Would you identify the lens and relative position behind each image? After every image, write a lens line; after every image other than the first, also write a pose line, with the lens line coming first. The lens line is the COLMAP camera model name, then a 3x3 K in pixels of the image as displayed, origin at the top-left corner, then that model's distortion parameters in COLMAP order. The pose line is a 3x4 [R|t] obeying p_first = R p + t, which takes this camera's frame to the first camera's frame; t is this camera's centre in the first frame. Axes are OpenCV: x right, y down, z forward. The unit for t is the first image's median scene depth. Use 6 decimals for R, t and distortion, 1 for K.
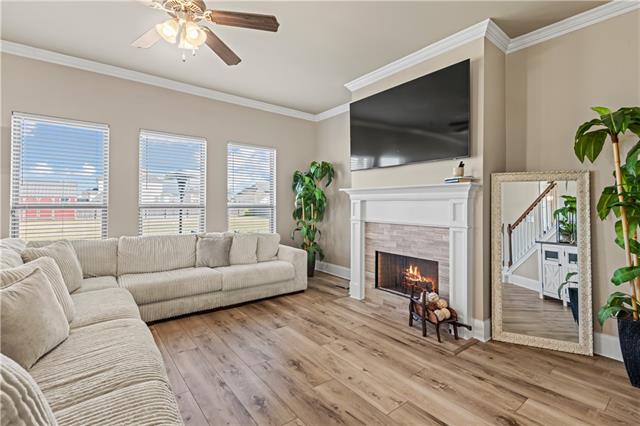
lens RADIAL K [[293.2, 0, 321.4], [0, 293.2, 198.8], [0, 0, 1]] dist [0.001019, 0.000093]
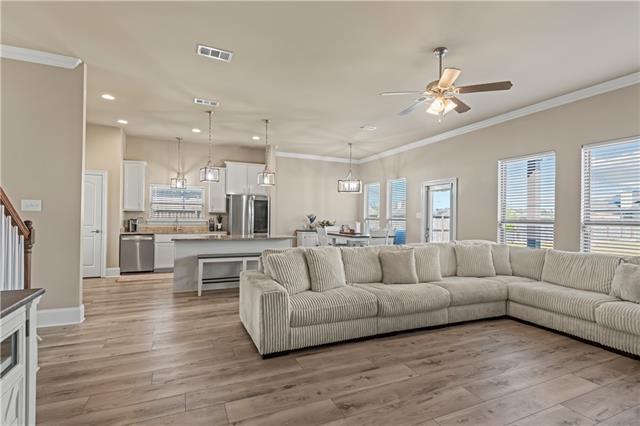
lens RADIAL K [[312.2, 0, 320.8], [0, 312.2, 219.5], [0, 0, 1]] dist [0.023553, -0.000013]
pose [[-0.240058, -0.003115, -0.970754, 0.960786], [0.003878, 0.999984, -0.004168, 0.029036], [0.970751, -0.004765, -0.240042, 0.616071]]
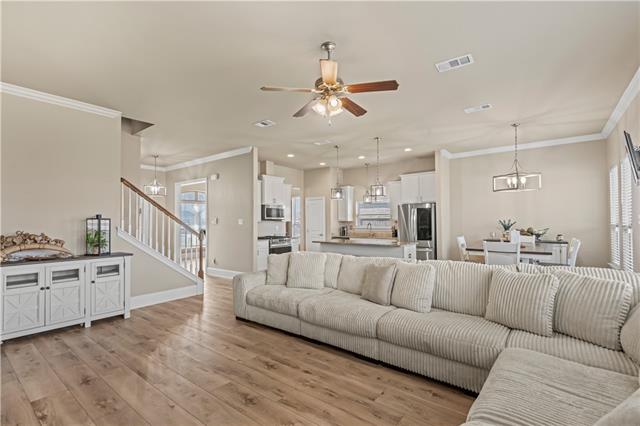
lens RADIAL K [[293.9, 0, 319.1], [0, 293.9, 223.5], [0, 0, 1]] dist [0.028747, 0.000000]
pose [[-0.971840, 0.006015, -0.235566, -0.075706], [0.009625, 0.999853, -0.014180, 0.013210], [0.235447, -0.016048, -0.971755, 1.802144]]
